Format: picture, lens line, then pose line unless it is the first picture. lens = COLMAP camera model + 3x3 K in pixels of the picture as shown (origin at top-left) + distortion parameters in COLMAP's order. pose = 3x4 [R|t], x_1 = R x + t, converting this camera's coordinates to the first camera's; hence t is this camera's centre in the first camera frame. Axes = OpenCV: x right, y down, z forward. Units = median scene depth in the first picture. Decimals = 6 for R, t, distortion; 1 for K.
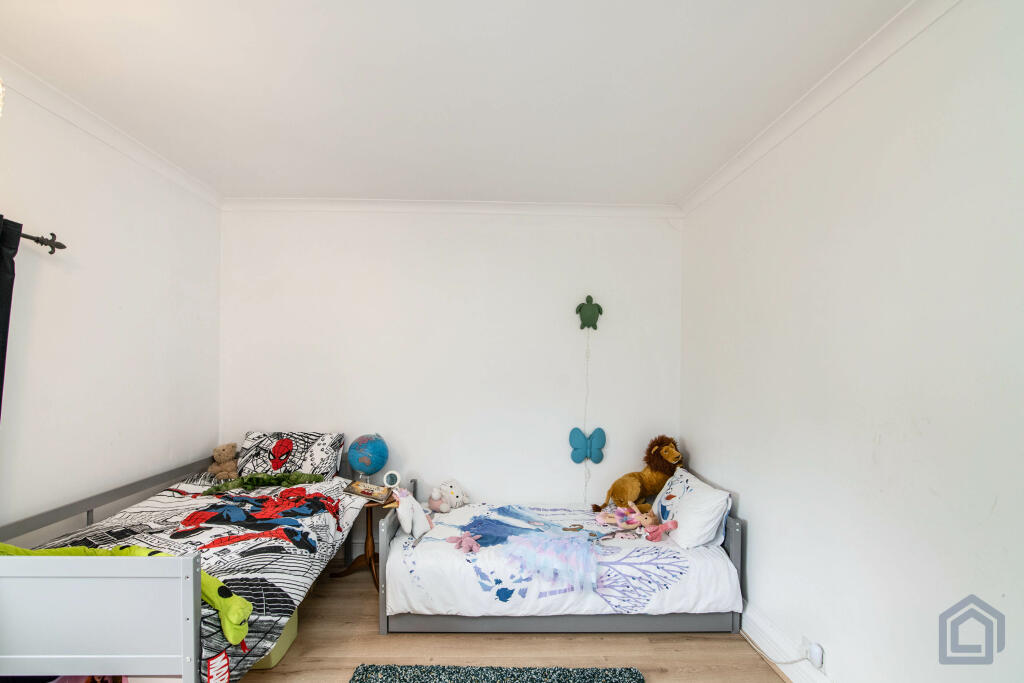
lens RADIAL K [[486.4, 0, 506.8], [0, 486.4, 360.1], [0, 0, 1]] dist [-0.020192, 0.000549]
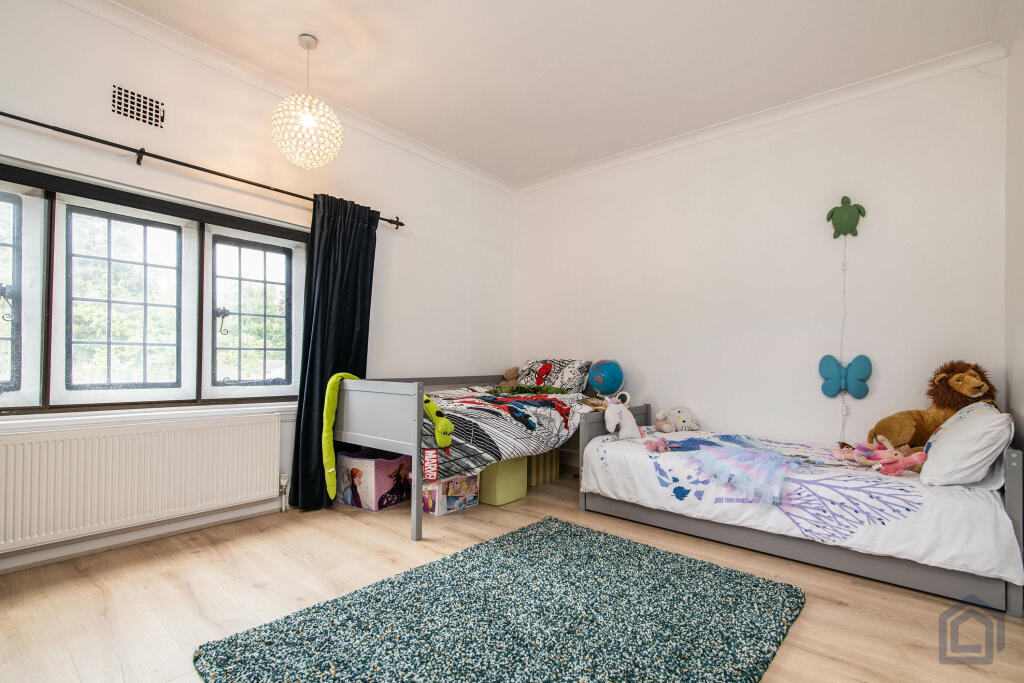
lens RADIAL K [[486.4, 0, 506.8], [0, 486.4, 360.1], [0, 0, 1]] dist [-0.020192, 0.000549]
pose [[0.725049, -0.007793, -0.688654, 0.426987], [-0.003133, 0.999888, -0.014614, 0.219393], [0.688691, 0.012753, 0.724943, 0.010922]]
